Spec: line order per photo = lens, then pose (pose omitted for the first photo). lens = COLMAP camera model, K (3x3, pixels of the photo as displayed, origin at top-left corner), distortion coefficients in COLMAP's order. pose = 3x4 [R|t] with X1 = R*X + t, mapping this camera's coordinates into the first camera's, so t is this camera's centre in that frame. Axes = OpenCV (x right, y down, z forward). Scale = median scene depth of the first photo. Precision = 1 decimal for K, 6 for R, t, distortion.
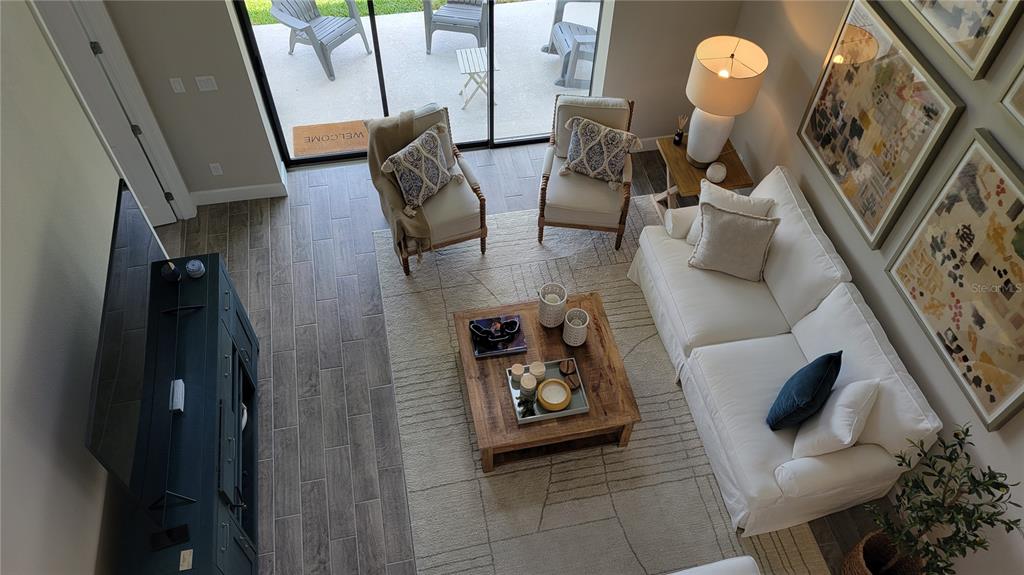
lens RADIAL K [[767.4, 0, 529.9], [0, 767.4, 279.9], [0, 0, 1]] dist [0.071025, -0.069499]
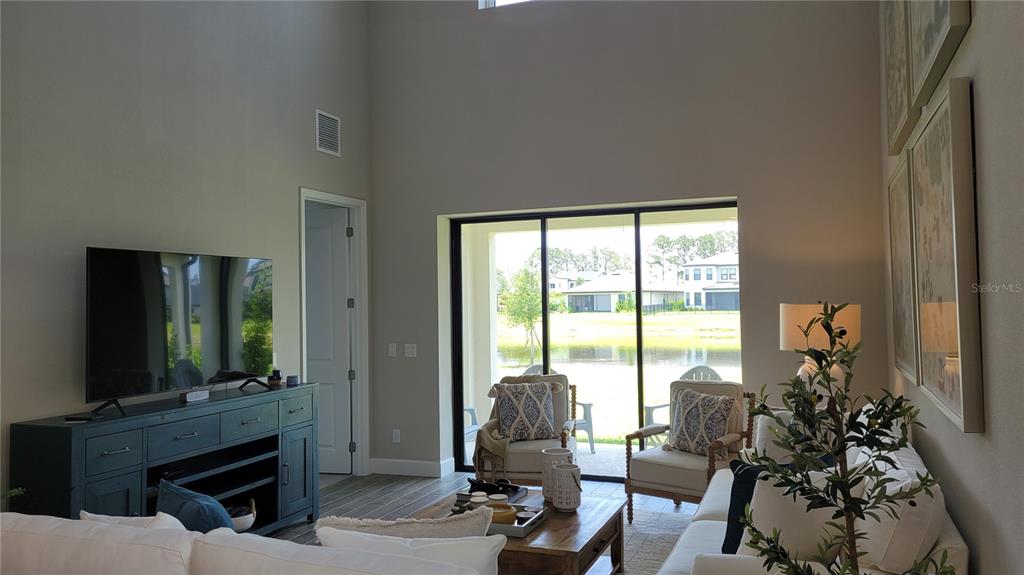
lens RADIAL K [[767.4, 0, 529.9], [0, 767.4, 279.9], [0, 0, 1]] dist [0.071025, -0.069499]
pose [[0.837261, -0.069876, -0.542320, 0.447981], [-0.396088, 0.606256, -0.689614, 0.471291], [0.376972, 0.792194, 0.479917, 0.336773]]
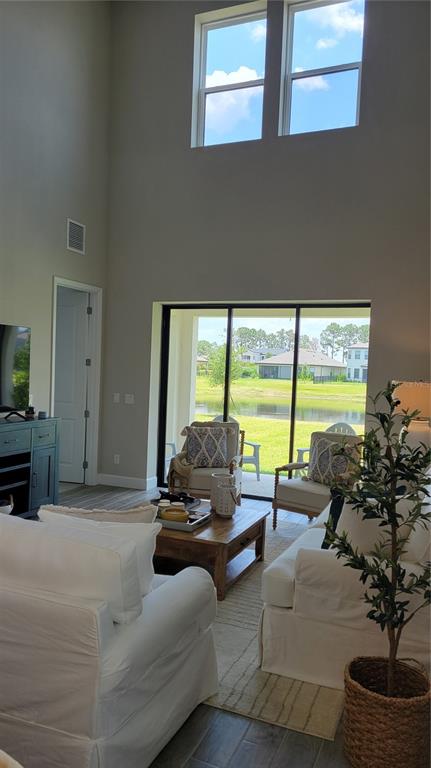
lens RADIAL K [[575.3, 0, 210.3], [0, 575.3, 393.6], [0, 0, 1]] dist [0.063793, -0.056385]
pose [[0.818519, 0.018143, -0.574193, 0.496089], [-0.455223, 0.630169, -0.629014, 0.481920], [0.350426, 0.776246, 0.524065, 0.328159]]
